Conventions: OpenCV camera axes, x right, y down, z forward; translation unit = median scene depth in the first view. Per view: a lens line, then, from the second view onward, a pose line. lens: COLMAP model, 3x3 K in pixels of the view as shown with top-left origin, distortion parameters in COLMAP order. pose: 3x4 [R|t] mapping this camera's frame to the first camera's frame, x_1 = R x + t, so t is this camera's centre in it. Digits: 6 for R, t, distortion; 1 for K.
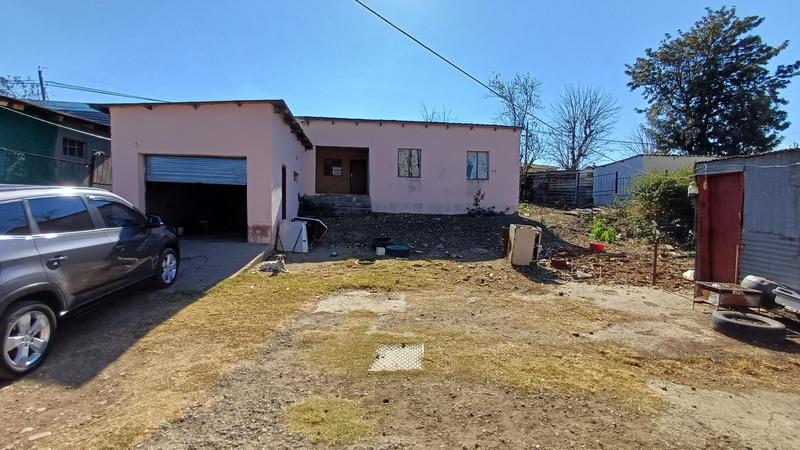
lens RADIAL K [[371.3, 0, 400.0], [0, 371.3, 225.0], [0, 0, 1]] dist [0.001104, -0.000022]
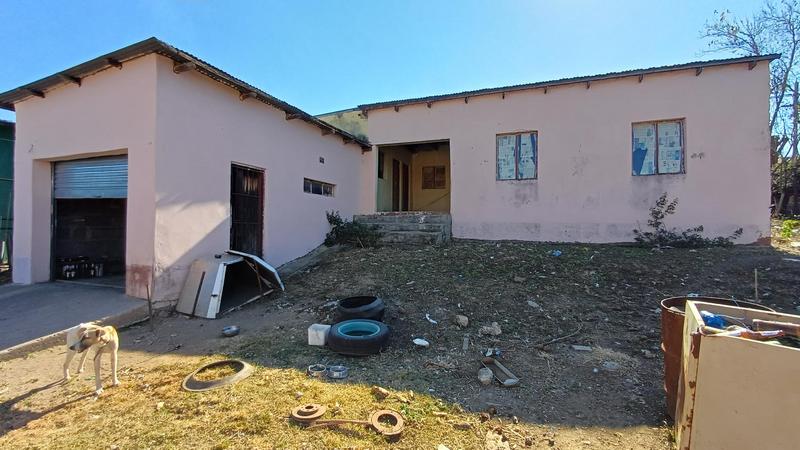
lens RADIAL K [[371.3, 0, 400.0], [0, 371.3, 225.0], [0, 0, 1]] dist [0.001104, -0.000022]
pose [[0.877059, -0.015226, -0.480142, 0.145519], [-0.014521, 0.998200, -0.058181, -0.019409], [0.480164, 0.058000, 0.875259, 0.394076]]
